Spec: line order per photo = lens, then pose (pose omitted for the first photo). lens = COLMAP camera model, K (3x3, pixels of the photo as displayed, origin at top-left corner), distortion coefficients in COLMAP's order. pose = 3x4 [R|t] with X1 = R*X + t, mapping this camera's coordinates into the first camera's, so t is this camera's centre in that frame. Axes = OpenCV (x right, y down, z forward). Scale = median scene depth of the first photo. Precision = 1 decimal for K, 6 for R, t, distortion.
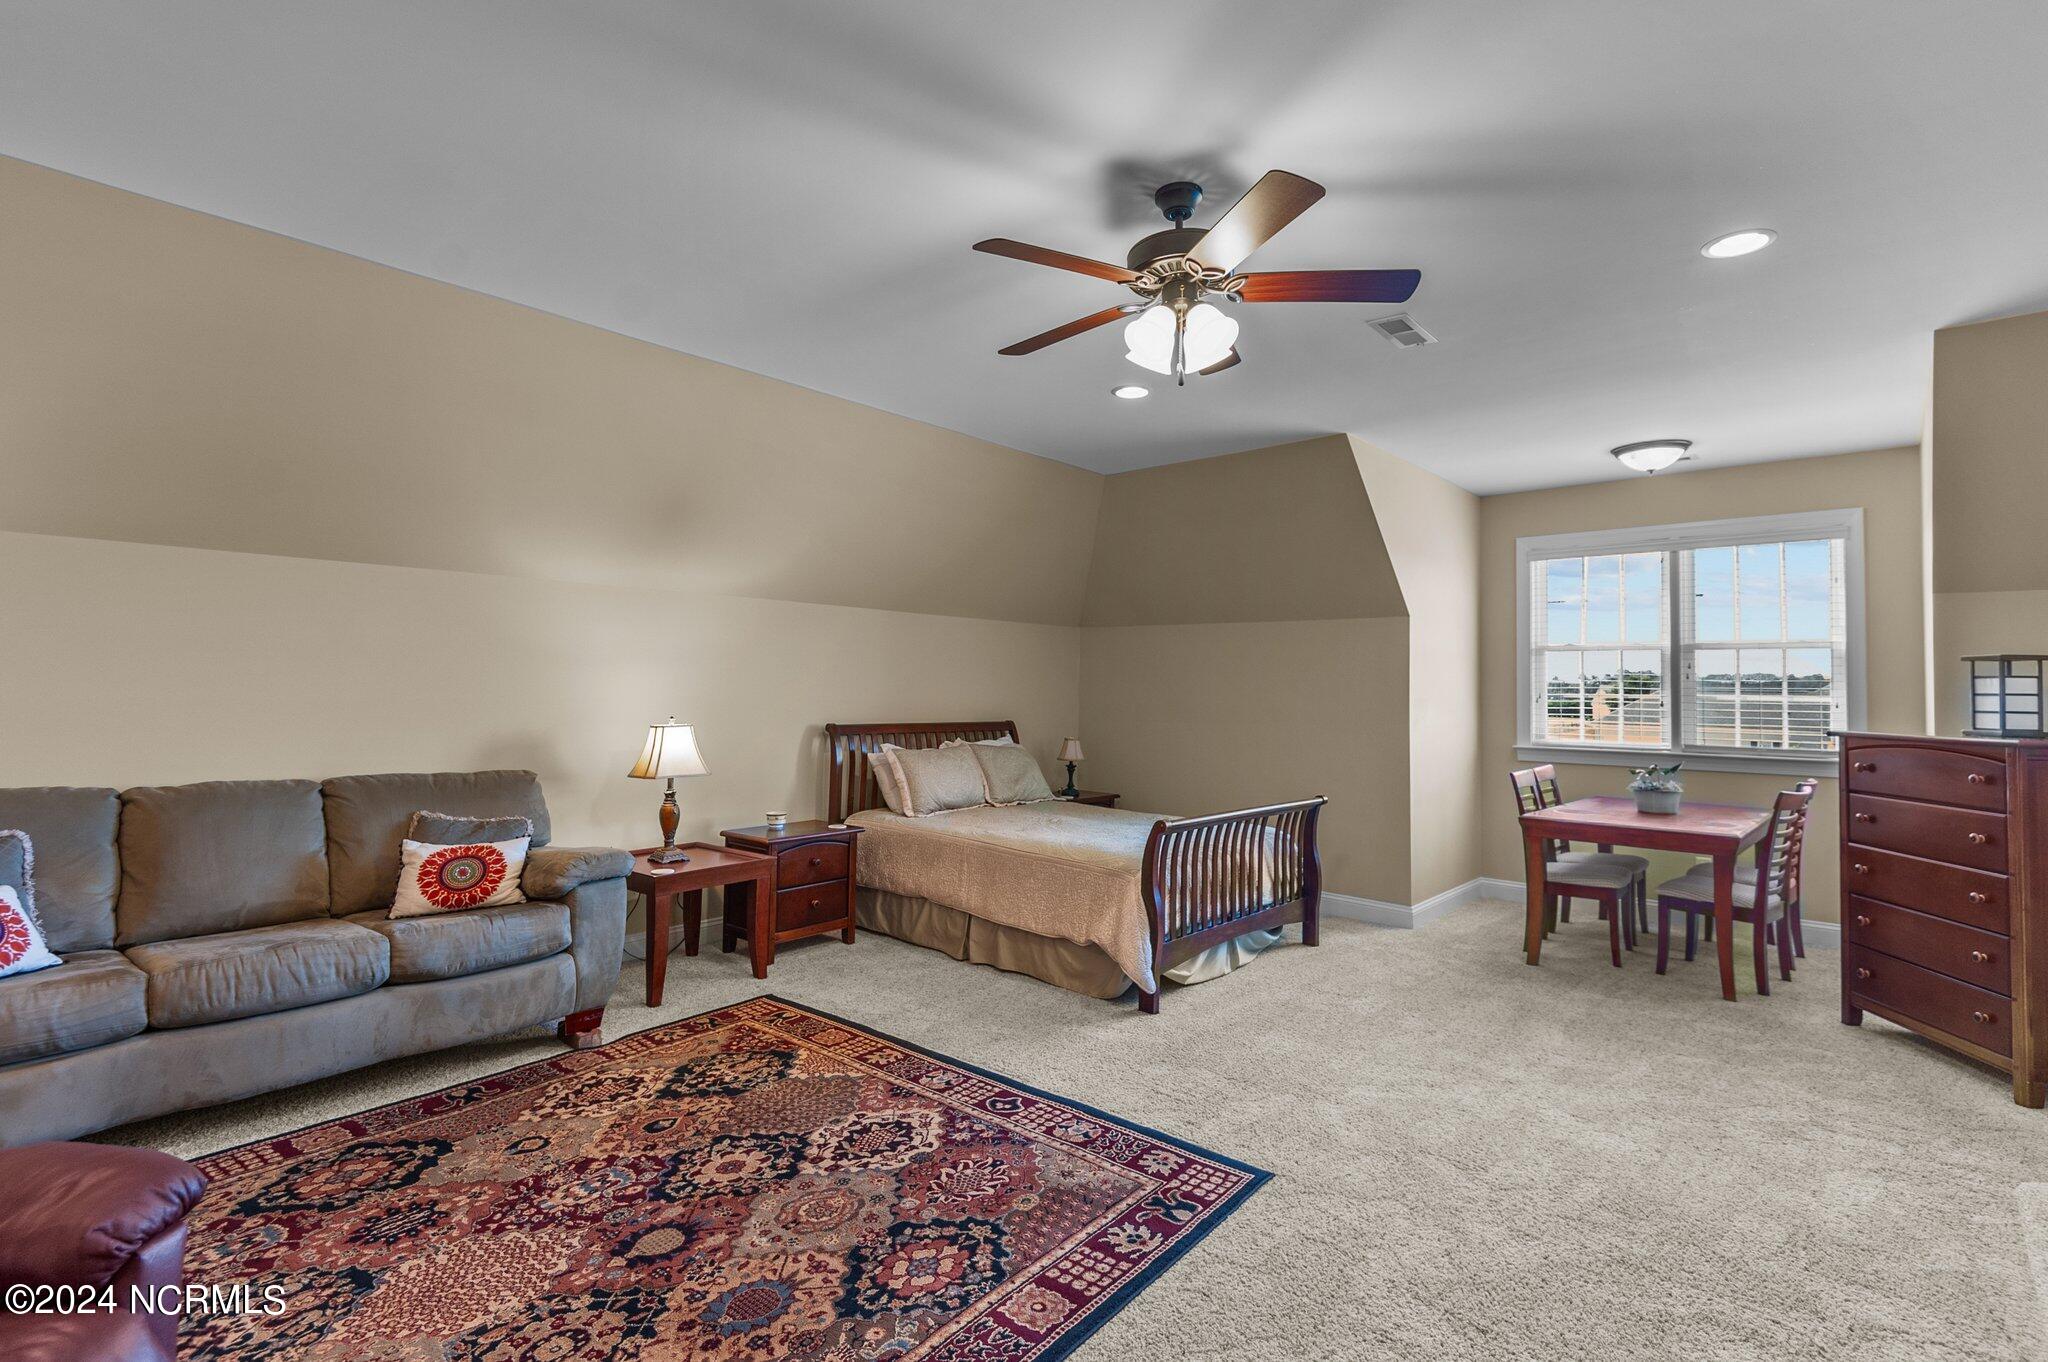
lens RADIAL K [[940.9, 0, 1038.0], [0, 940.9, 679.9], [0, 0, 1]] dist [0.001963, -0.001166]
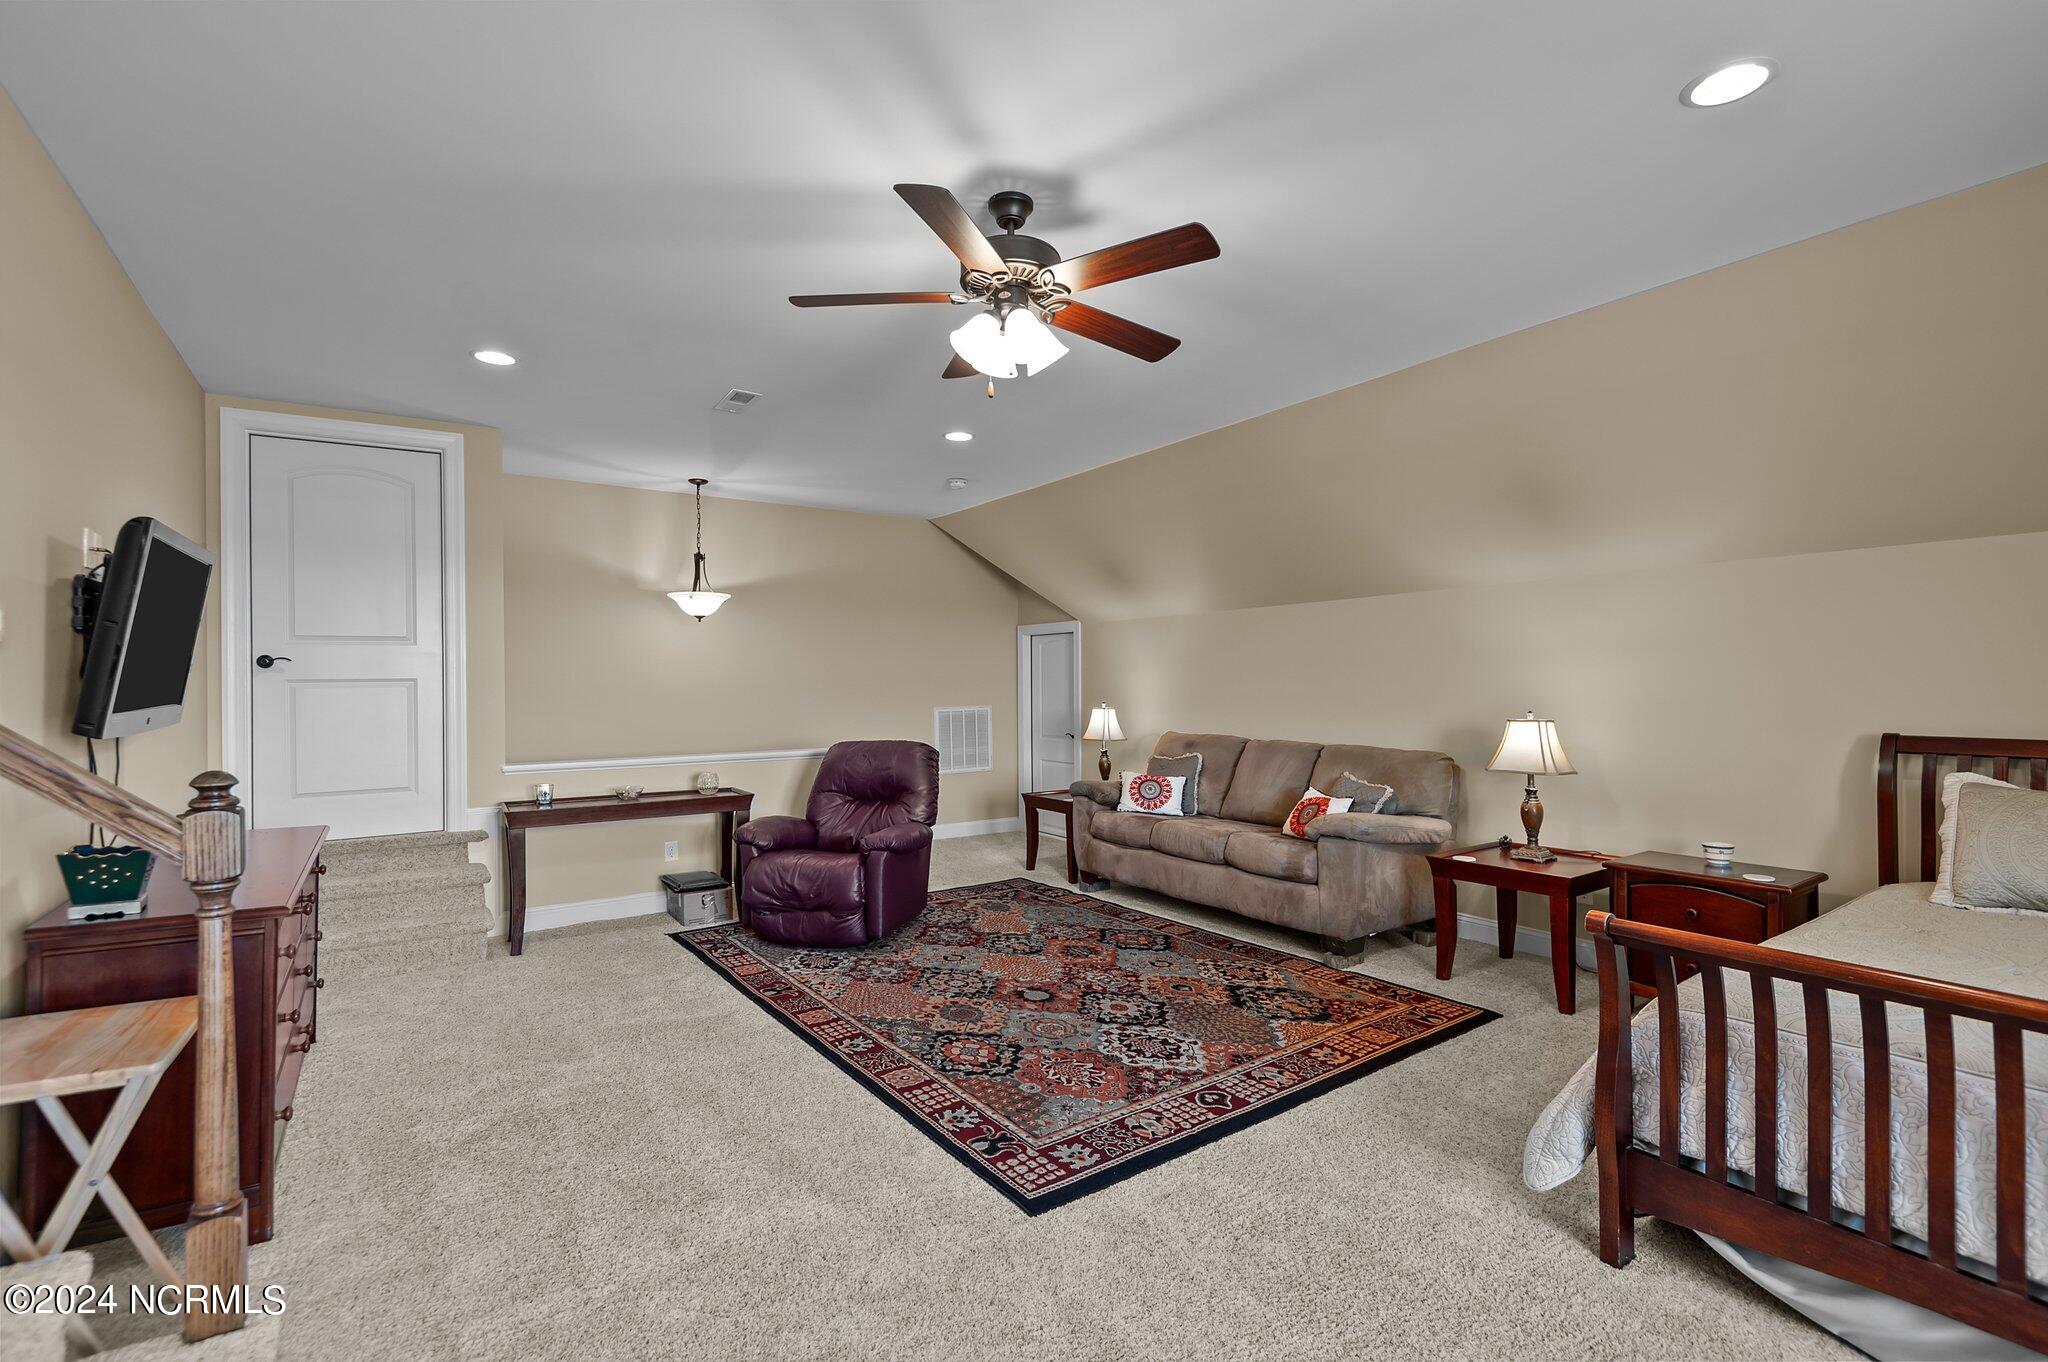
lens RADIAL K [[940.9, 0, 1038.0], [0, 940.9, 679.9], [0, 0, 1]] dist [0.001963, -0.001166]
pose [[-0.242636, -0.012163, -0.970041, 1.077574], [0.009761, 0.999840, -0.014978, 0.024203], [0.970068, -0.013102, -0.242478, 1.174209]]
